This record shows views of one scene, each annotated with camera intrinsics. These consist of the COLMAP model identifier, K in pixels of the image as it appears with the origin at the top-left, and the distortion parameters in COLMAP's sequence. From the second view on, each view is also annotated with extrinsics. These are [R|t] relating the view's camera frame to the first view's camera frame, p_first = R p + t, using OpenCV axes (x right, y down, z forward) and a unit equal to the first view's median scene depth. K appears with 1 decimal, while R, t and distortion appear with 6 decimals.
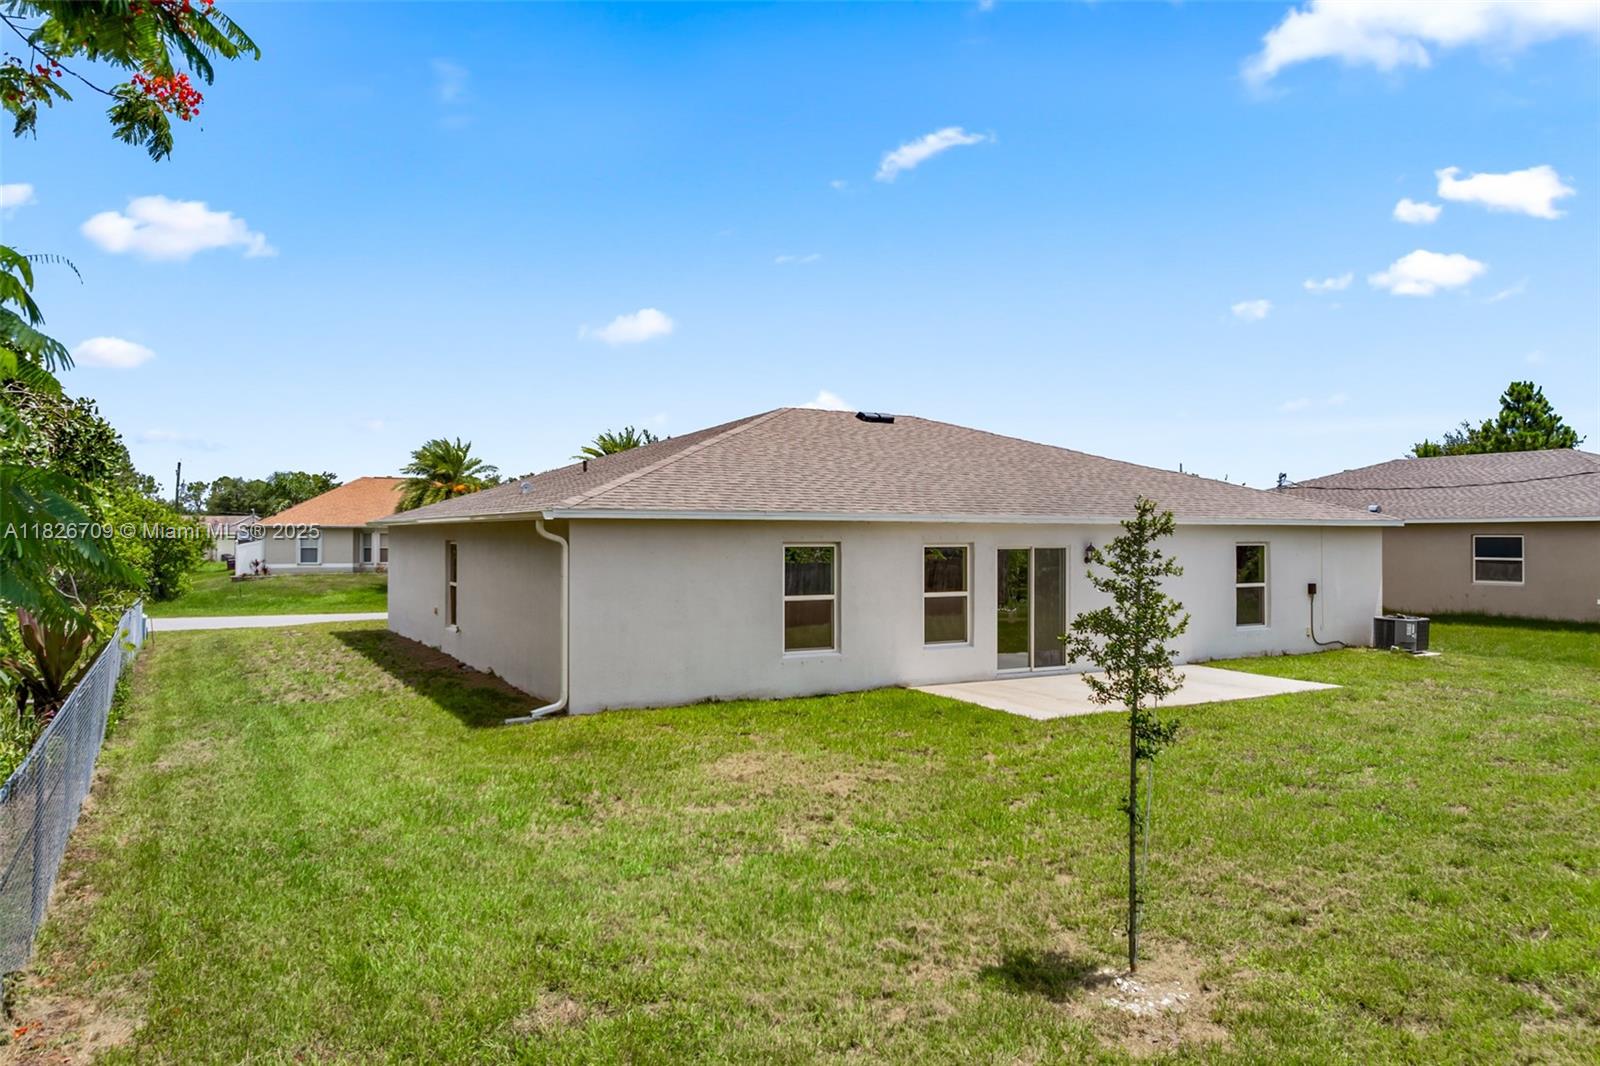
lens RADIAL K [[1109.2, 0, 801.4], [0, 1109.2, 526.9], [0, 0, 1]] dist [-0.037550, -0.001606]
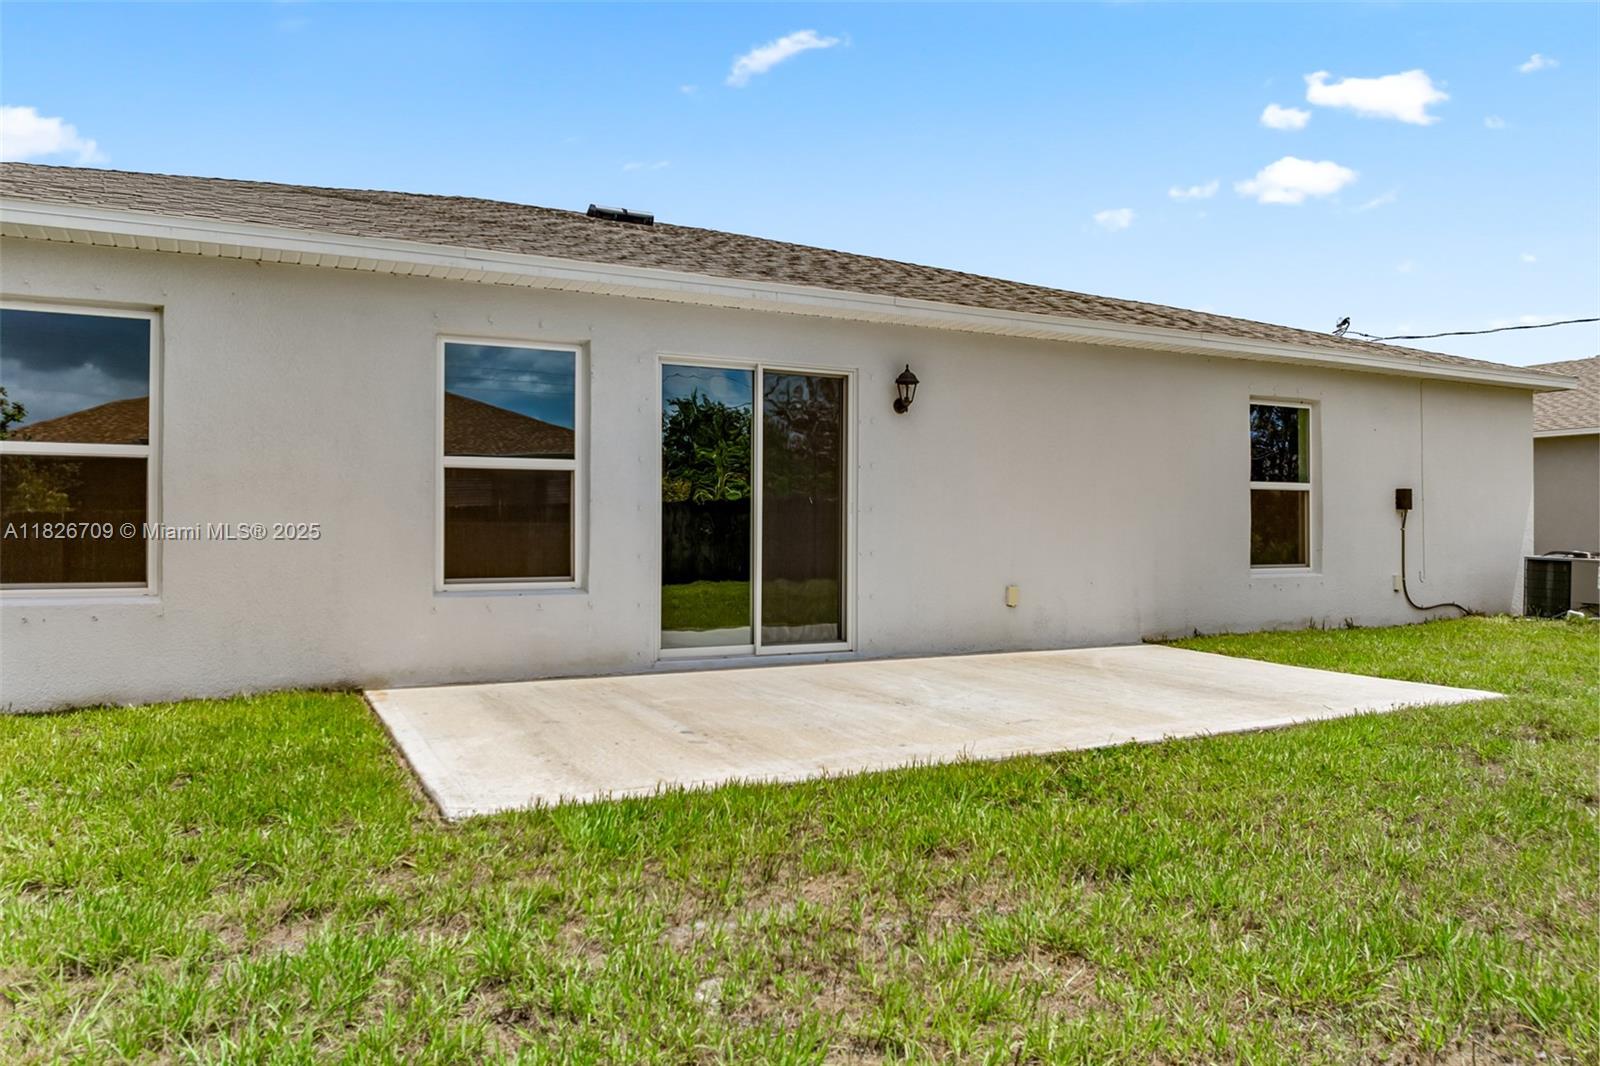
lens RADIAL K [[1109.2, 0, 801.4], [0, 1109.2, 526.9], [0, 0, 1]] dist [-0.037550, -0.001606]
pose [[0.999151, 0.000102, -0.041205, 0.241144], [0.000104, 0.999988, 0.004974, 0.077865], [0.041205, -0.004974, 0.999138, 0.562382]]
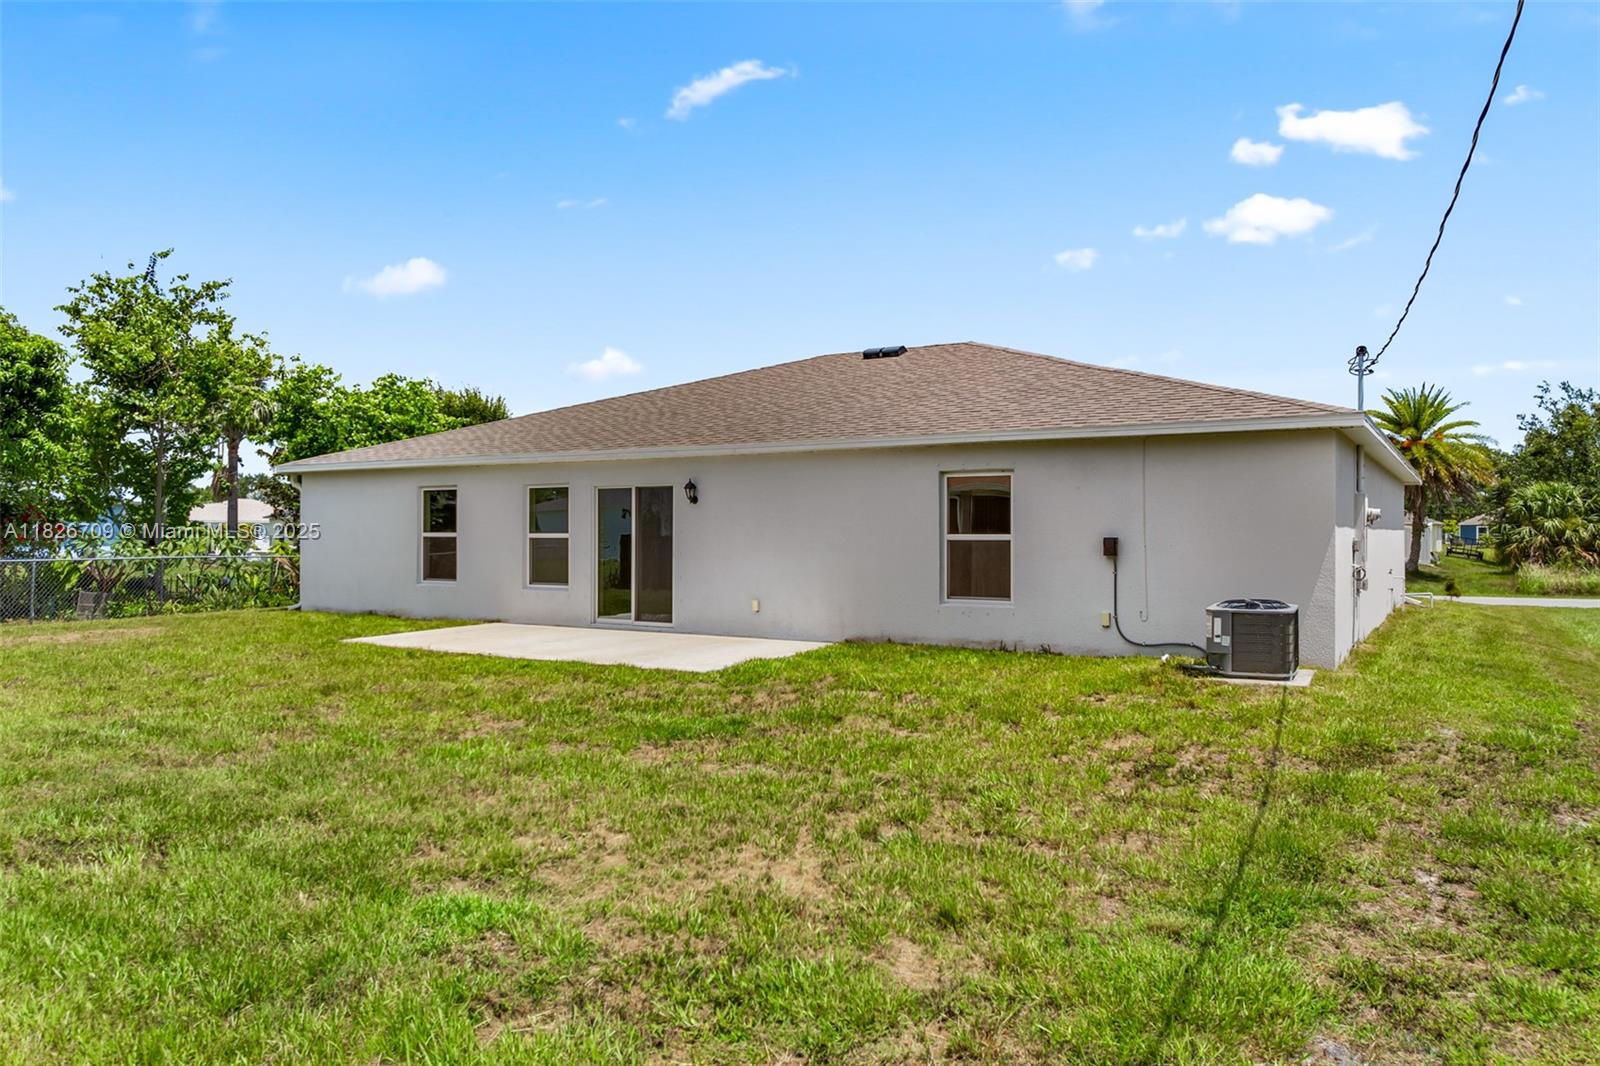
lens RADIAL K [[1104.0, 0, 793.9], [0, 1104.0, 508.6], [0, 0, 1]] dist [-0.026067, -0.001982]
pose [[0.516019, -0.023166, -0.856264, 1.035777], [0.001944, 0.999663, -0.025874, 0.059064], [0.856575, 0.011686, 0.515891, 0.645424]]
